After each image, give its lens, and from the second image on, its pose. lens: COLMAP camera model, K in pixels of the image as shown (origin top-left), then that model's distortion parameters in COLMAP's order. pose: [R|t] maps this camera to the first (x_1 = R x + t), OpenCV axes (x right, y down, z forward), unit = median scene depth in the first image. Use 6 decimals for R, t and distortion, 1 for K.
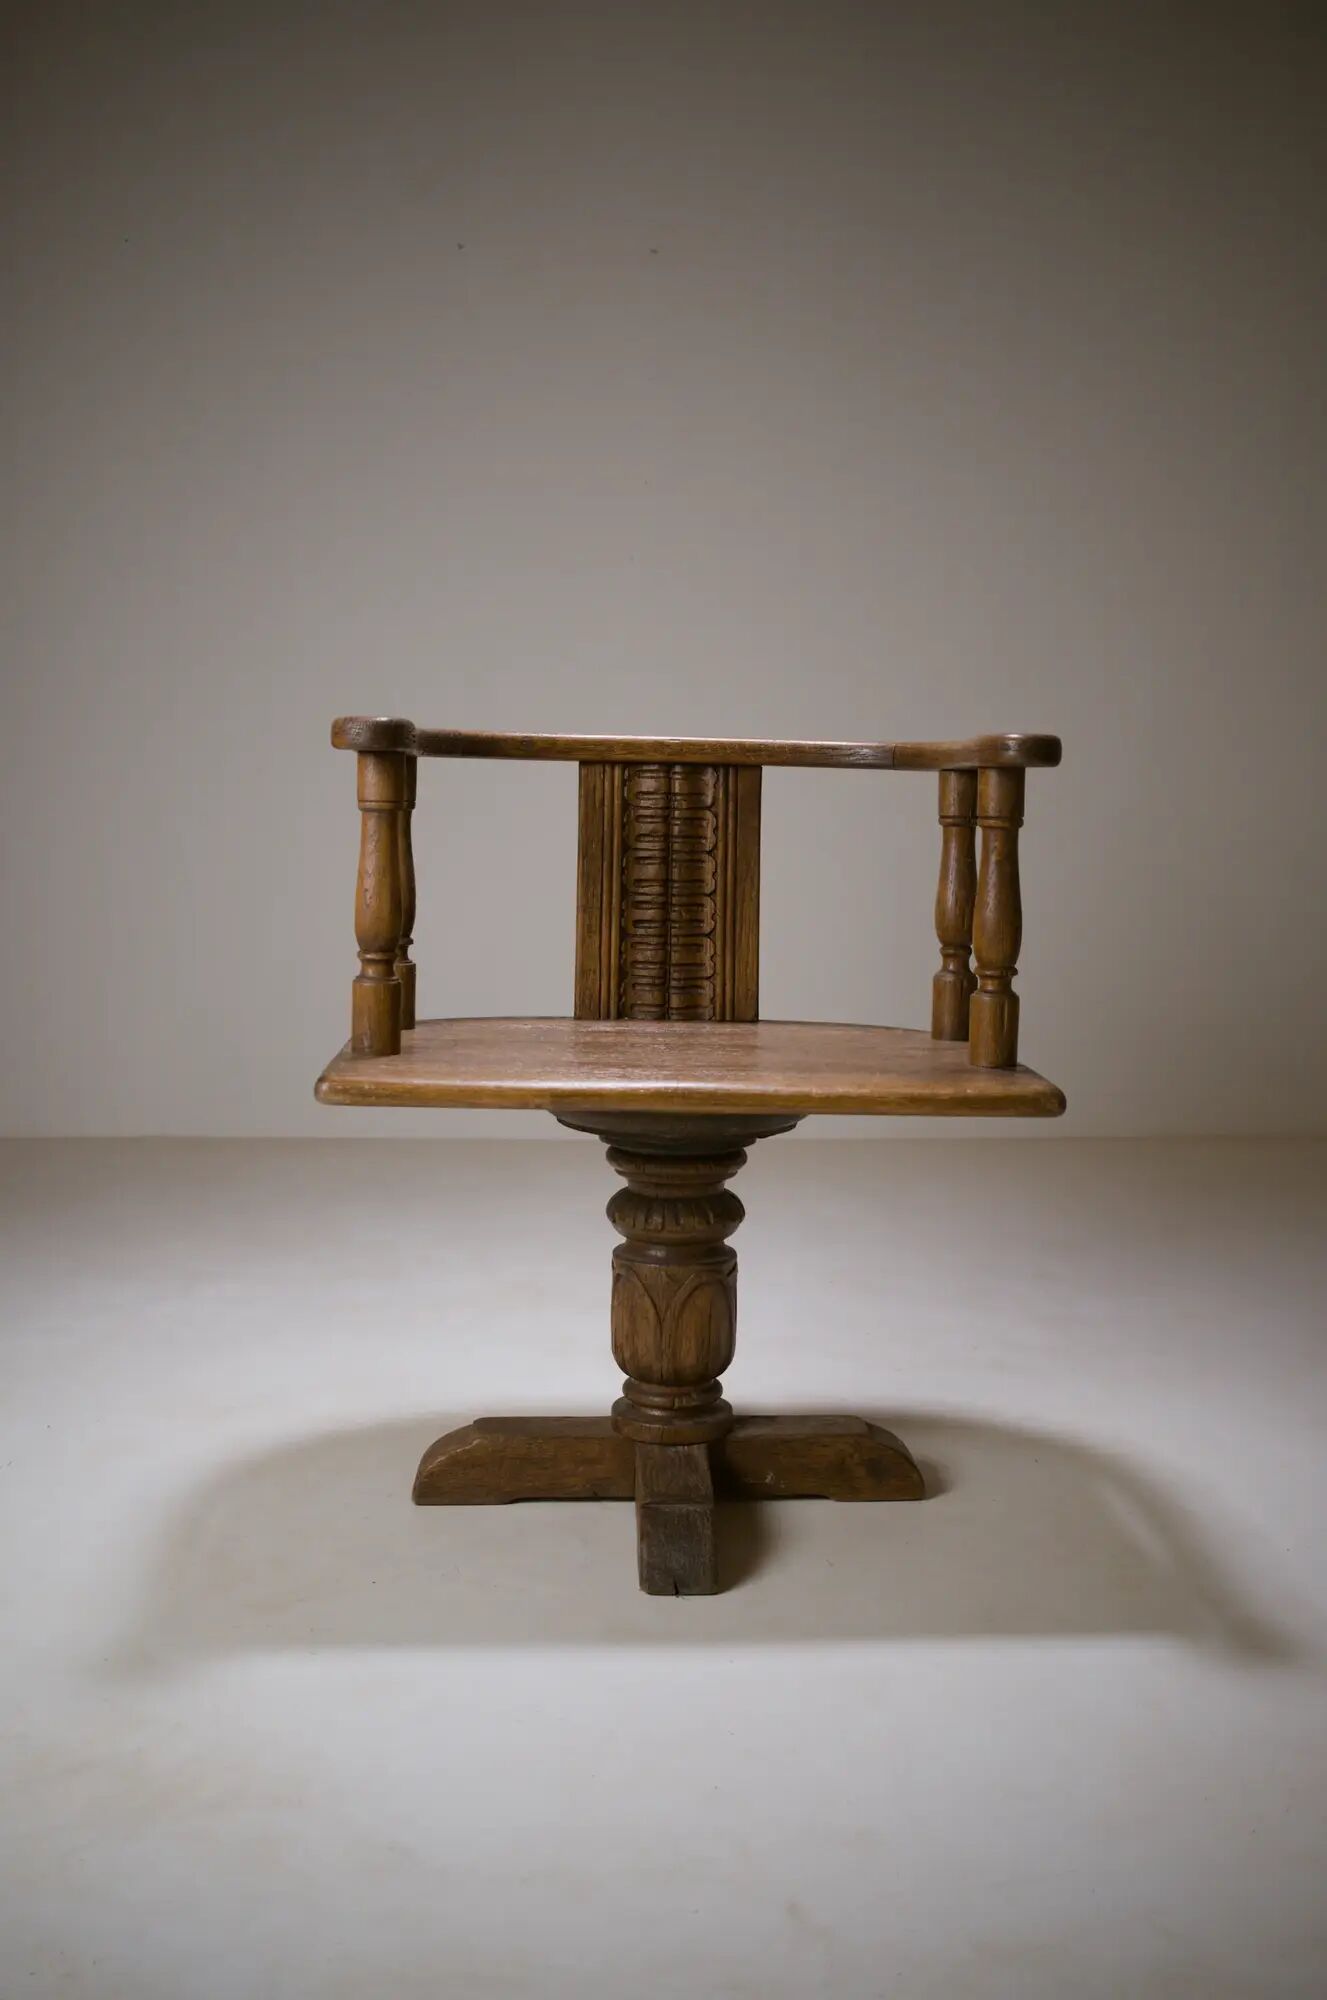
lens RADIAL K [[1980.4, 0, 663.5], [0, 1980.4, 1000.0], [0, 0, 1]] dist [-0.082366, -0.005172]
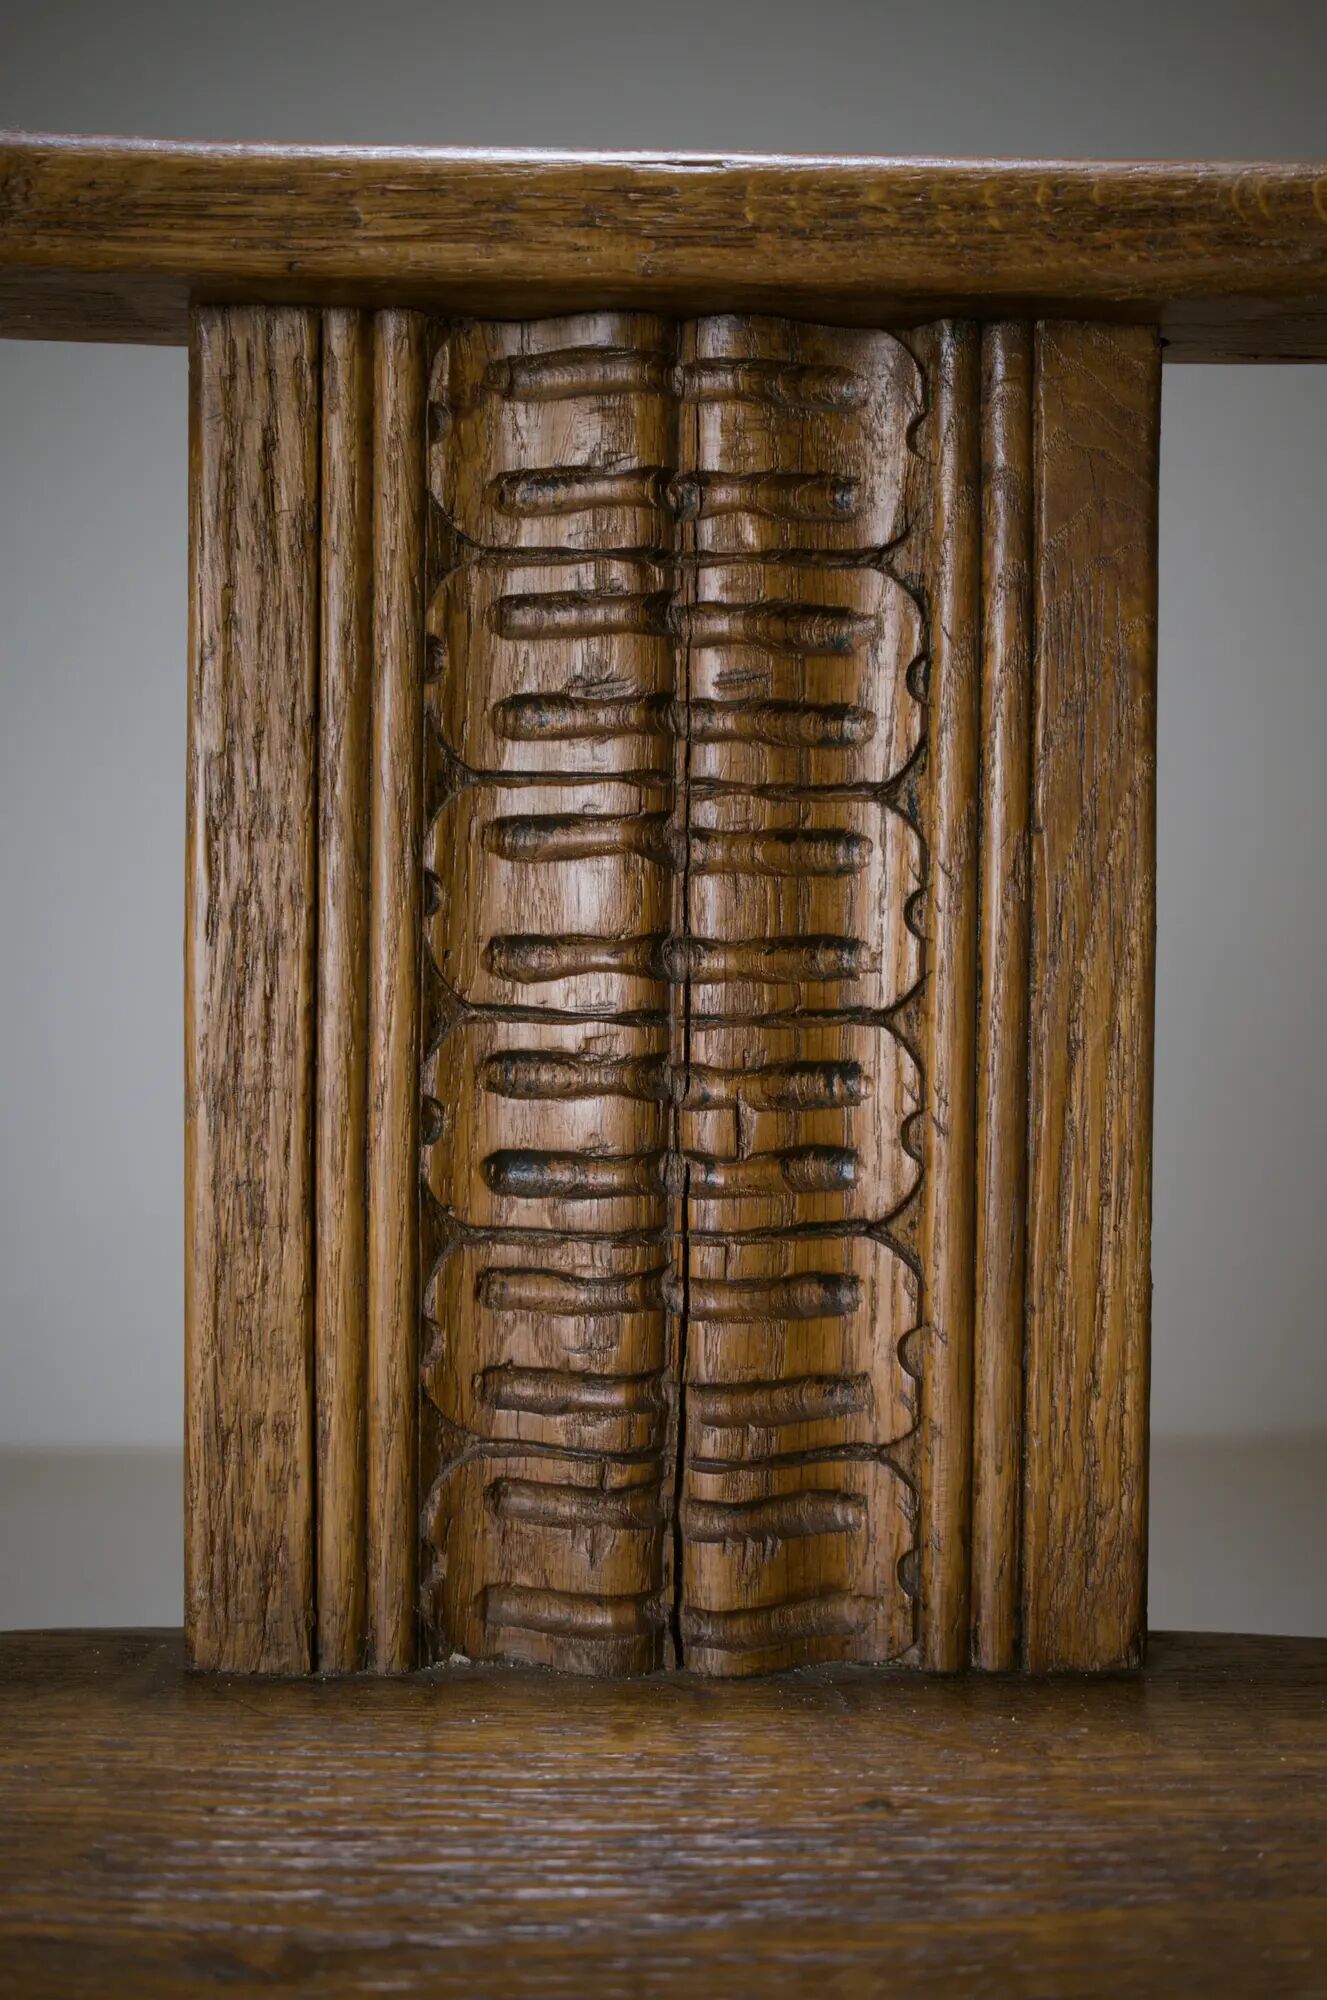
lens RADIAL K [[1980.4, 0, 663.5], [0, 1980.4, 1000.0], [0, 0, 1]] dist [-0.082366, -0.005172]
pose [[0.999767, -0.008440, -0.019877, 0.005829], [0.007436, 0.998718, -0.050061, -0.048469], [0.020274, 0.049902, 0.998548, 0.866802]]
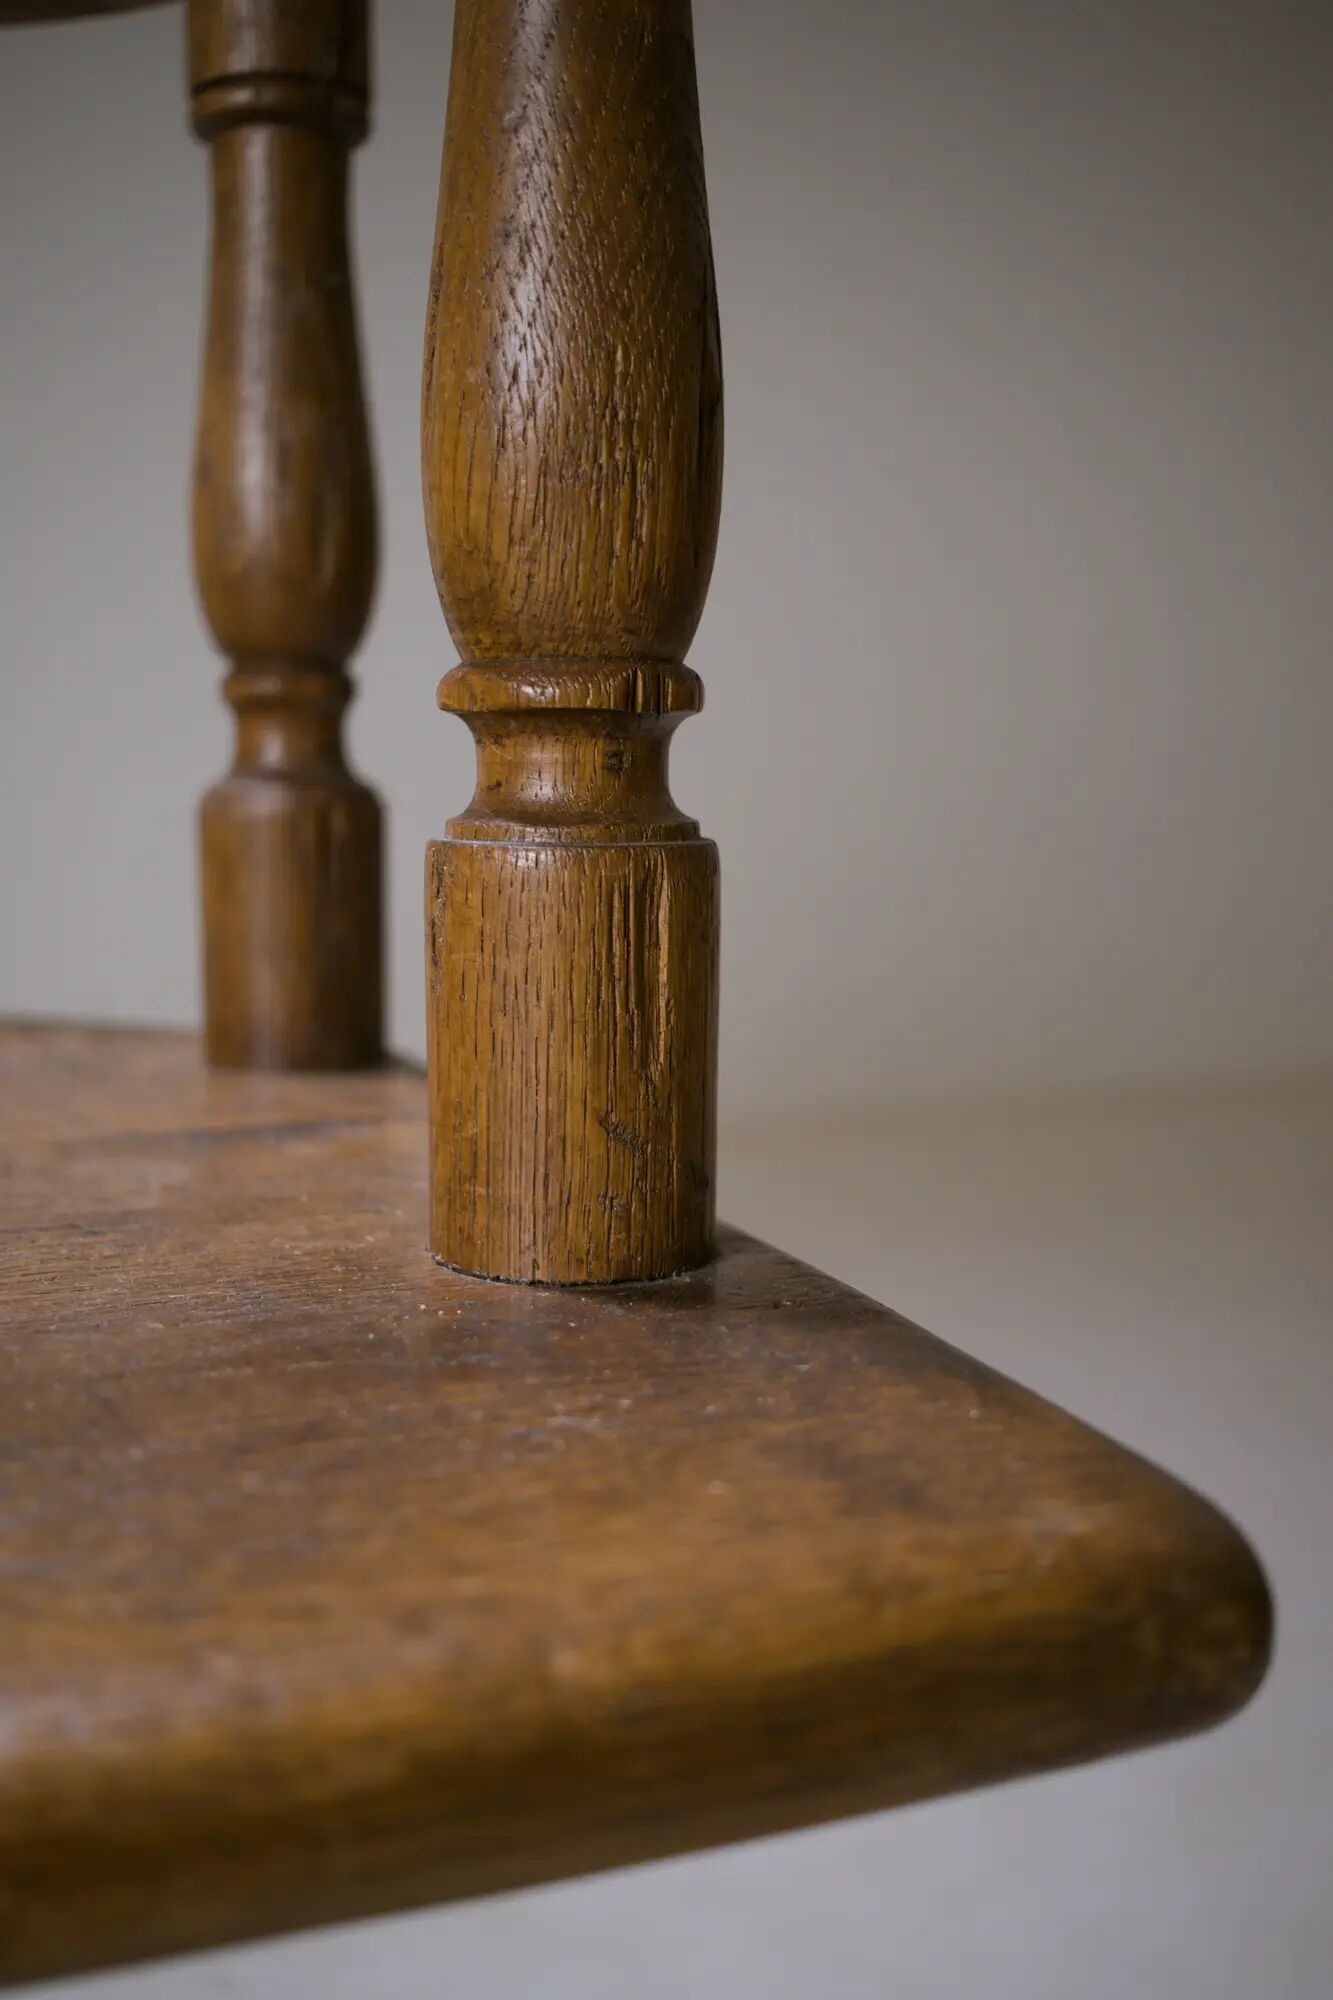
lens RADIAL K [[1982.5, 0, 672.3], [0, 1982.5, 1031.4], [0, 0, 1]] dist [-0.082917, -0.013010]
pose [[0.933404, -0.067458, 0.352430, 0.107518], [0.049114, 0.996944, 0.060745, 0.003651], [-0.355451, -0.039390, 0.933865, 0.779065]]
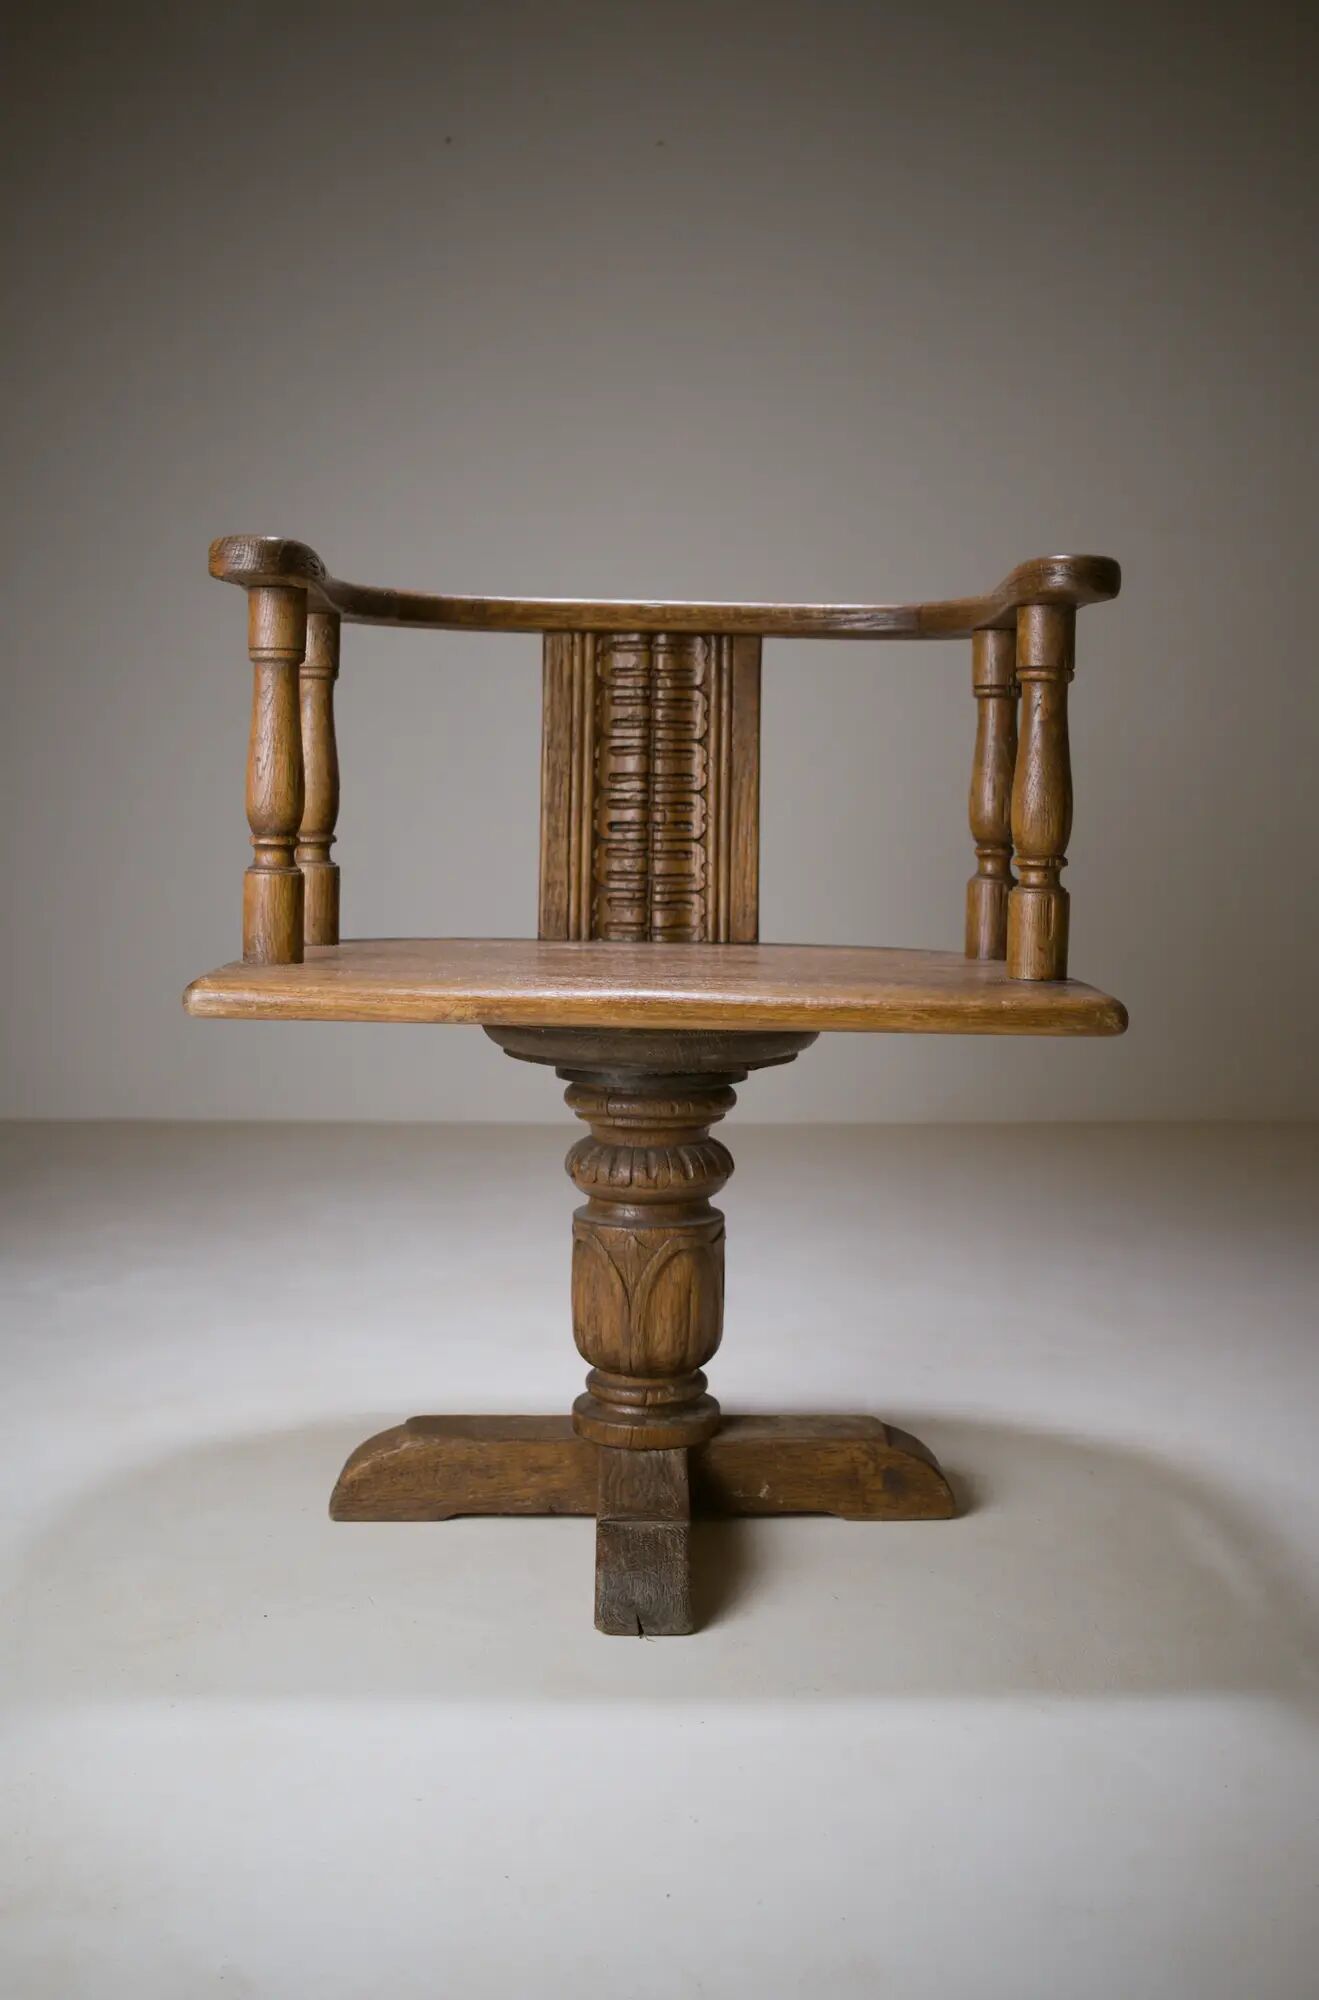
lens RADIAL K [[1980.4, 0, 659.5], [0, 1980.4, 1000.0], [0, 0, 1]] dist [-0.082366, -0.005172]
pose [[0.999419, 0.000791, -0.034067, 0.037258], [-0.001182, 0.999934, -0.011454, 0.047413], [0.034056, 0.011487, 0.999354, 0.177212]]
